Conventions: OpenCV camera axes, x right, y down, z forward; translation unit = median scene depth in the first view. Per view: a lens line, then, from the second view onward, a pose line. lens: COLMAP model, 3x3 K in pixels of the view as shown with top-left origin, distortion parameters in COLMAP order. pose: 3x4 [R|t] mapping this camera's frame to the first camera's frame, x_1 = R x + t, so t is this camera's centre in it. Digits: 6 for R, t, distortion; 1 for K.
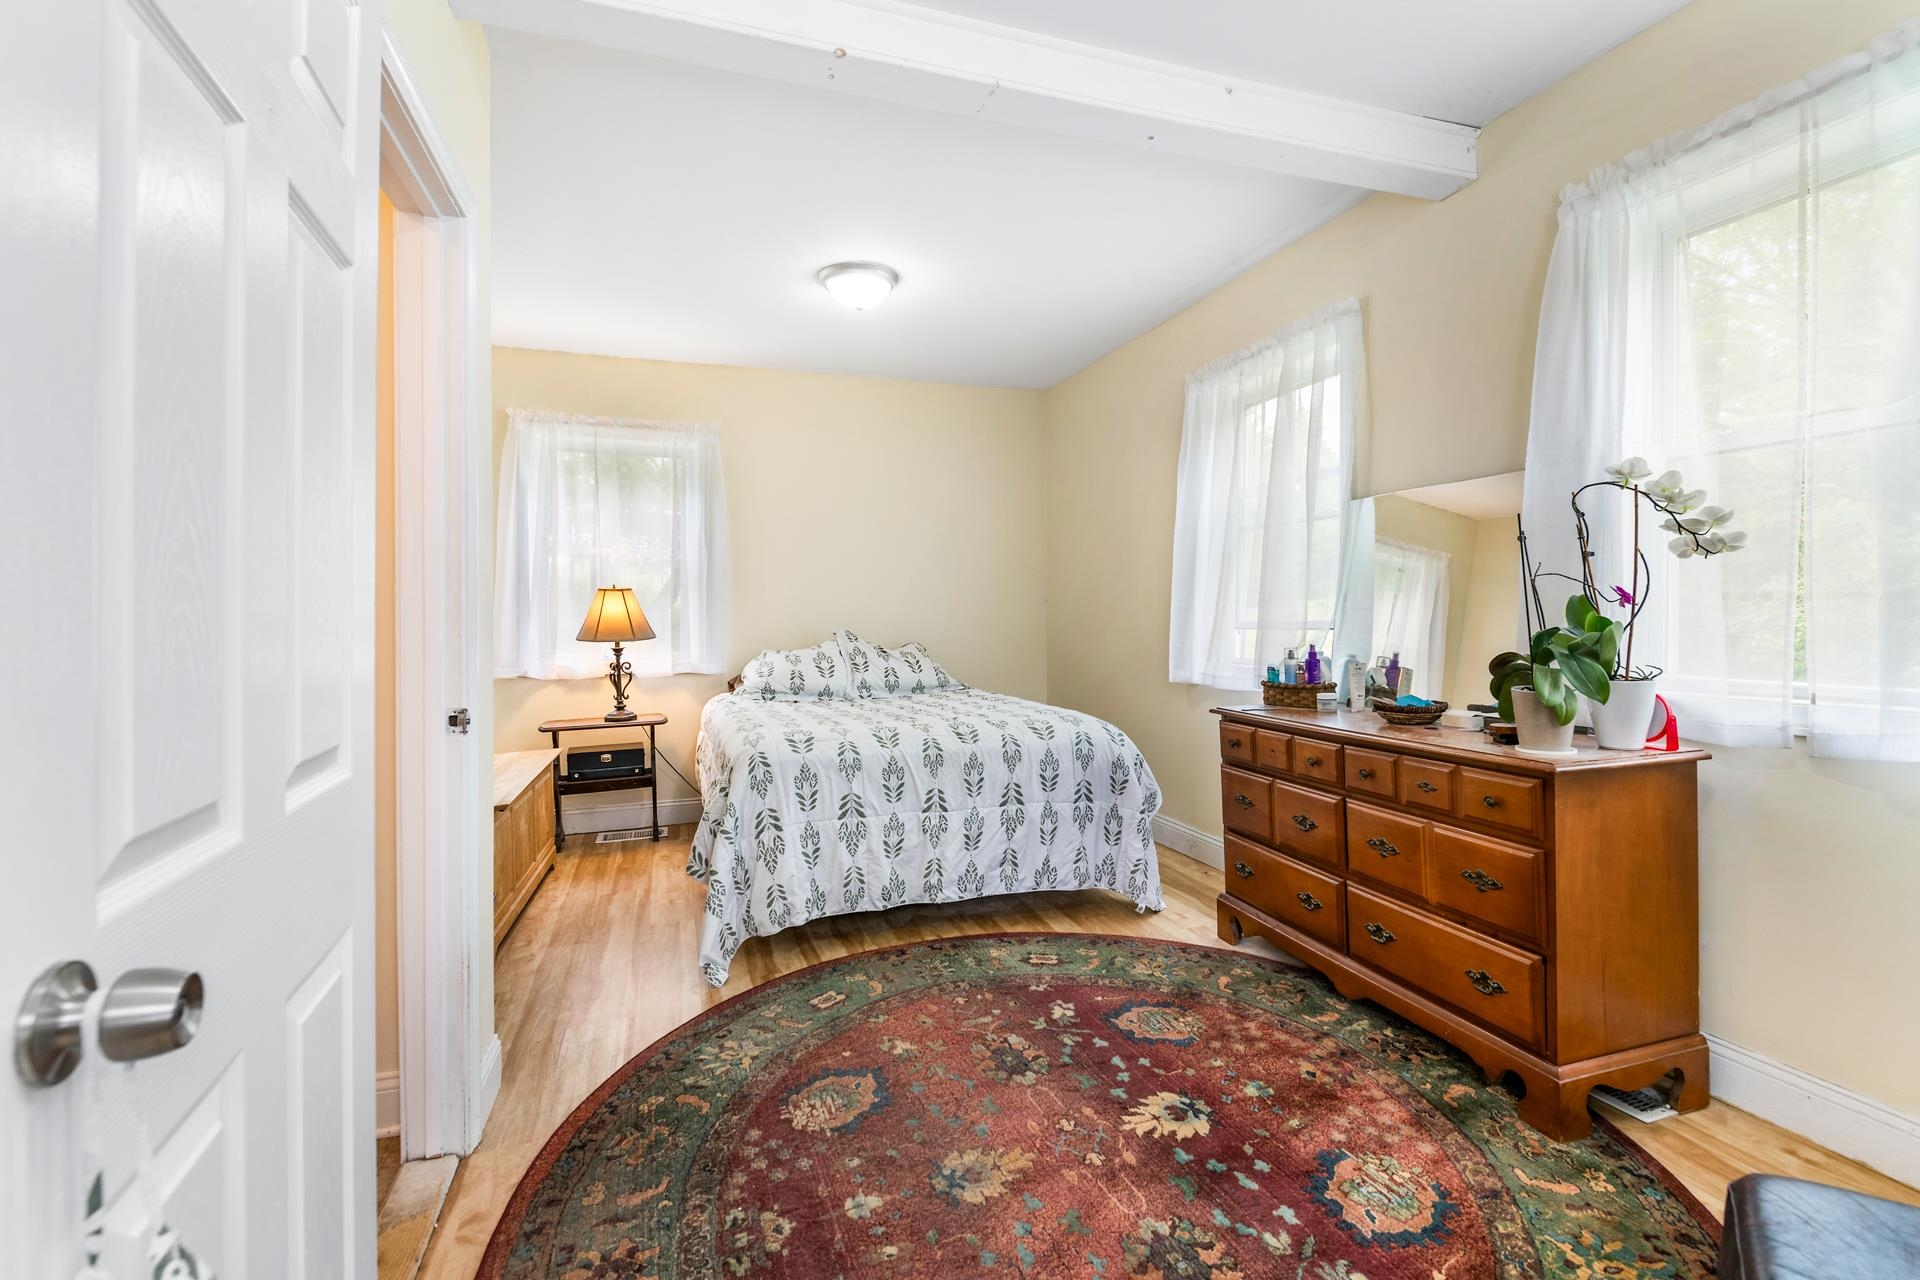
lens RADIAL K [[849.9, 0, 955.6], [0, 849.9, 629.6], [0, 0, 1]] dist [0.001243, -0.004634]
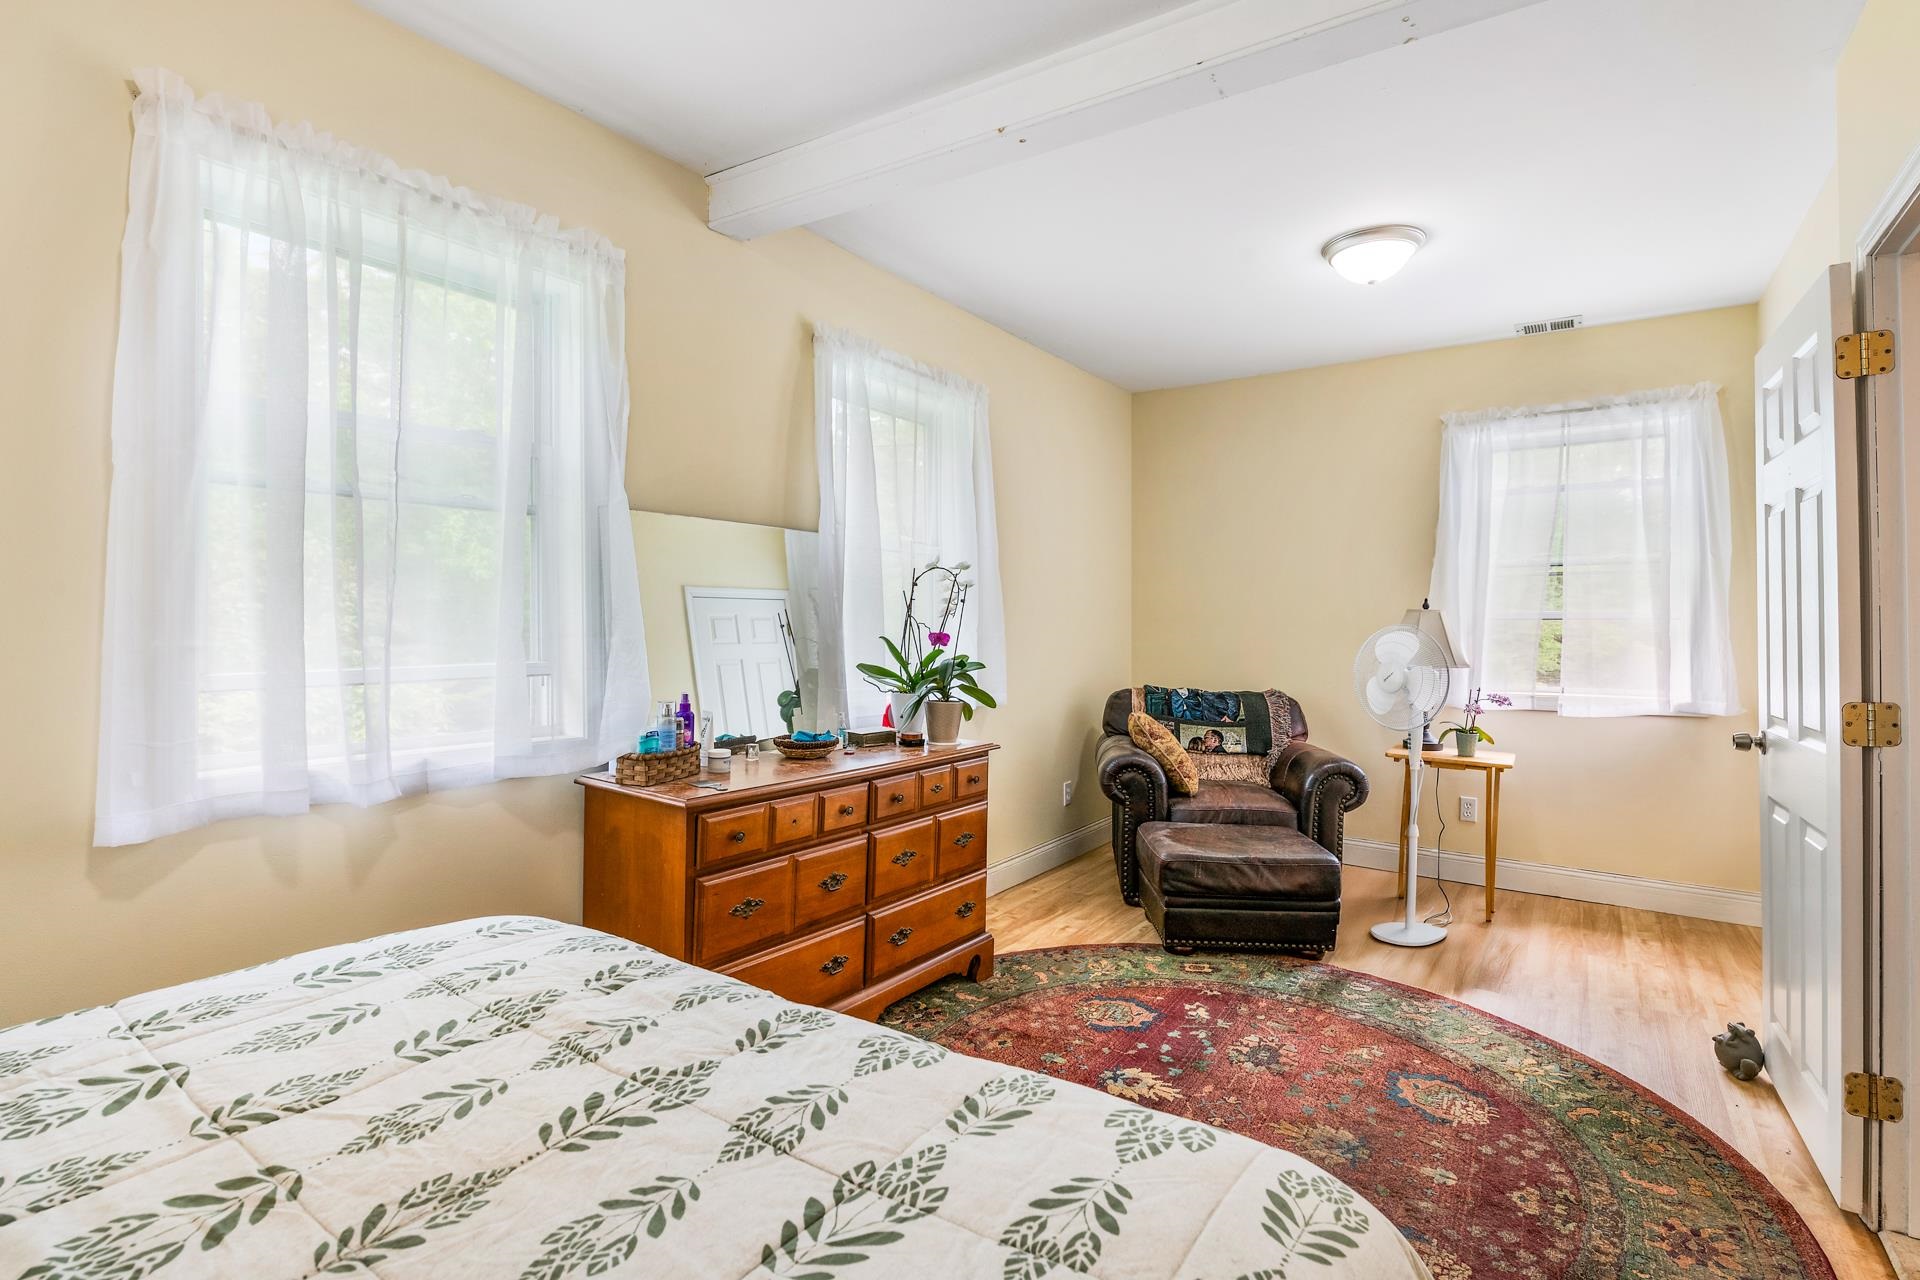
lens RADIAL K [[951.7, 0, 954.7], [0, 951.7, 647.5], [0, 0, 1]] dist [0.001153, -0.000196]
pose [[-0.618444, -0.019656, 0.785583, -0.378171], [0.001384, 0.999658, 0.026102, -0.040483], [-0.785828, 0.017230, -0.618206, 1.236858]]
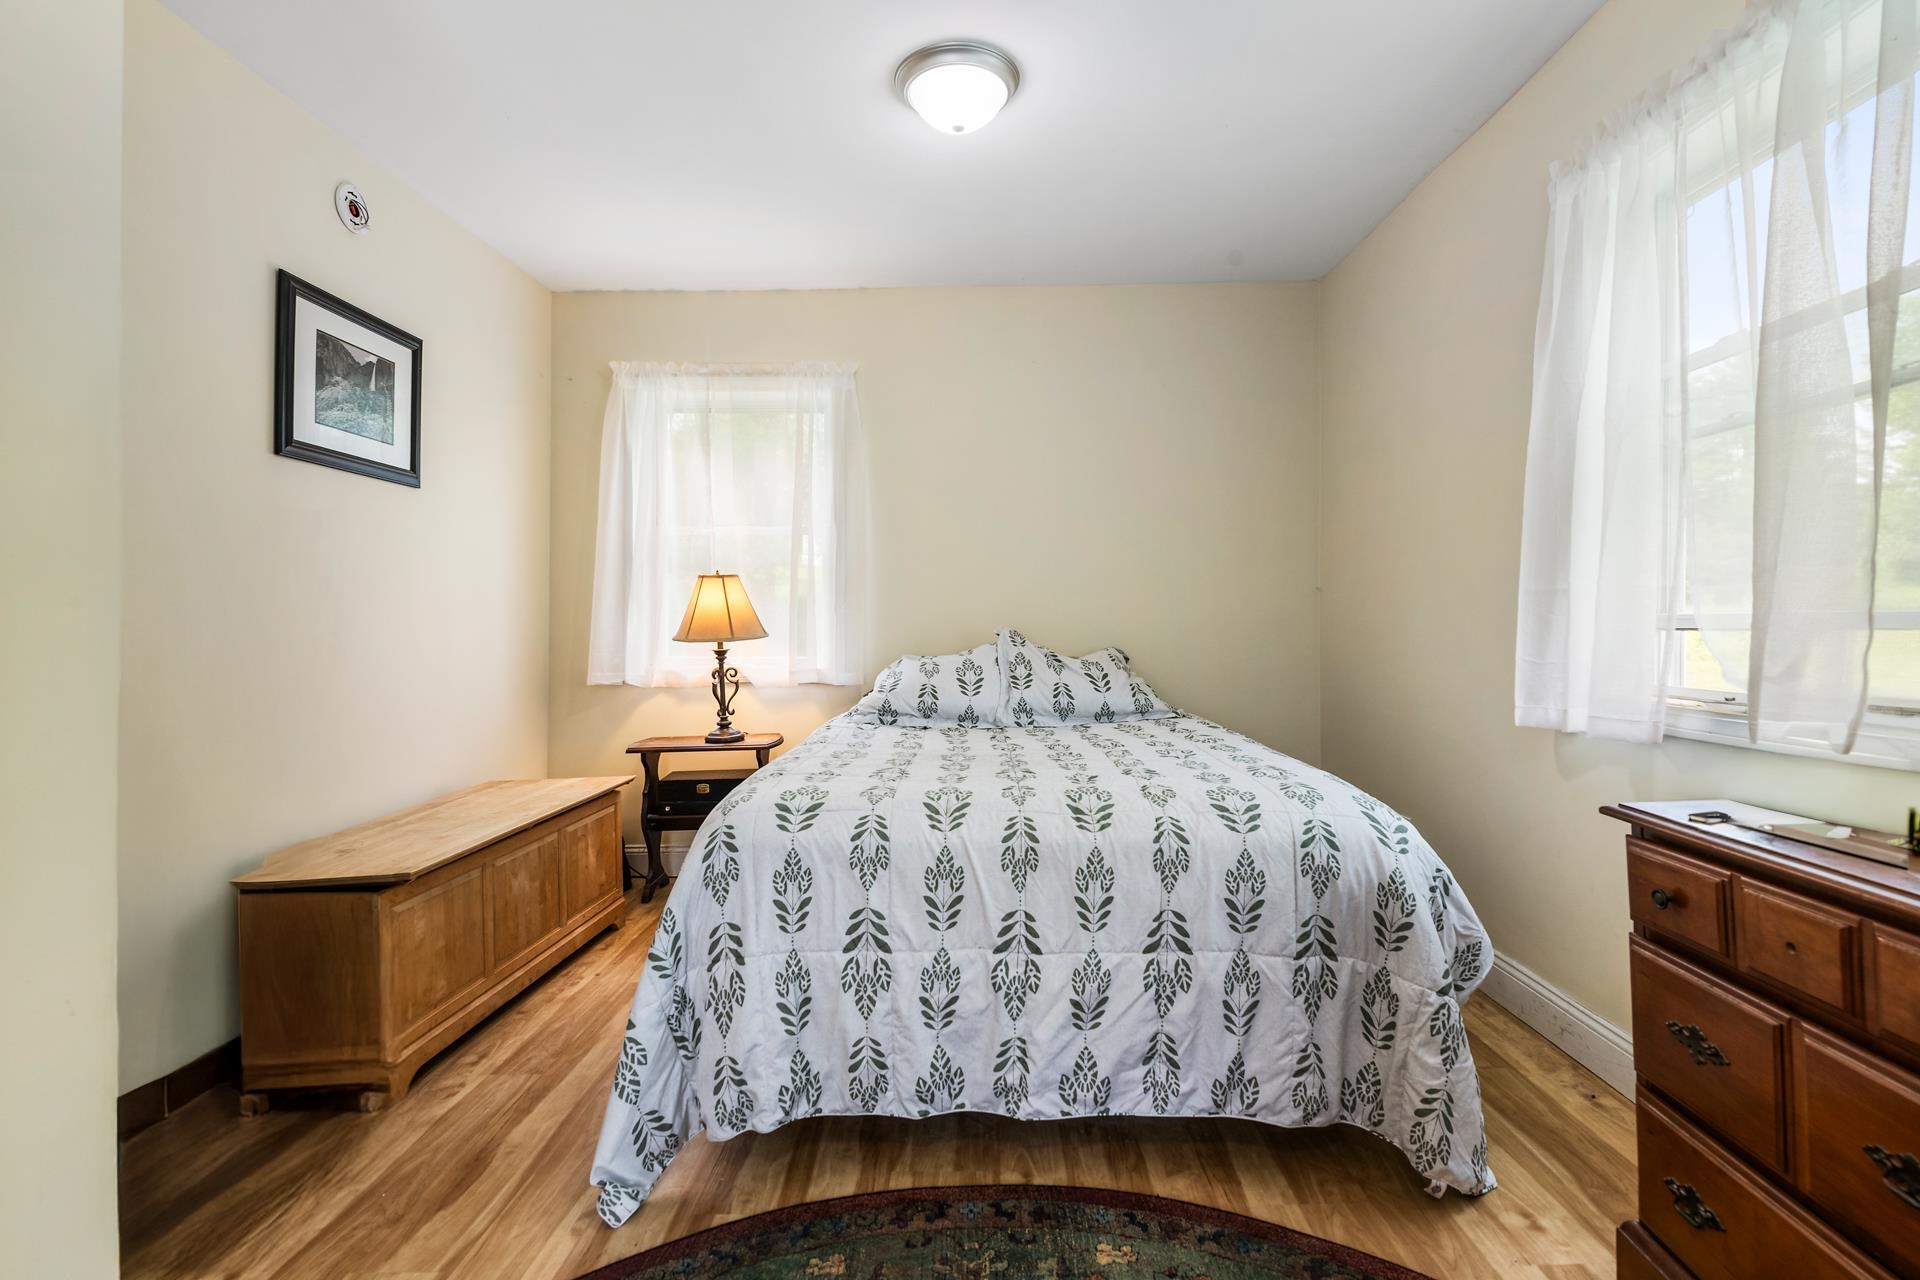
lens RADIAL K [[884.0, 0, 961.6], [0, 884.0, 621.7], [0, 0, 1]] dist [-0.003639, -0.002503]
pose [[0.941981, 0.002700, -0.335654, 0.131126], [-0.006680, 0.999920, -0.010704, 0.003426], [0.335599, 0.012325, 0.941924, 0.426564]]
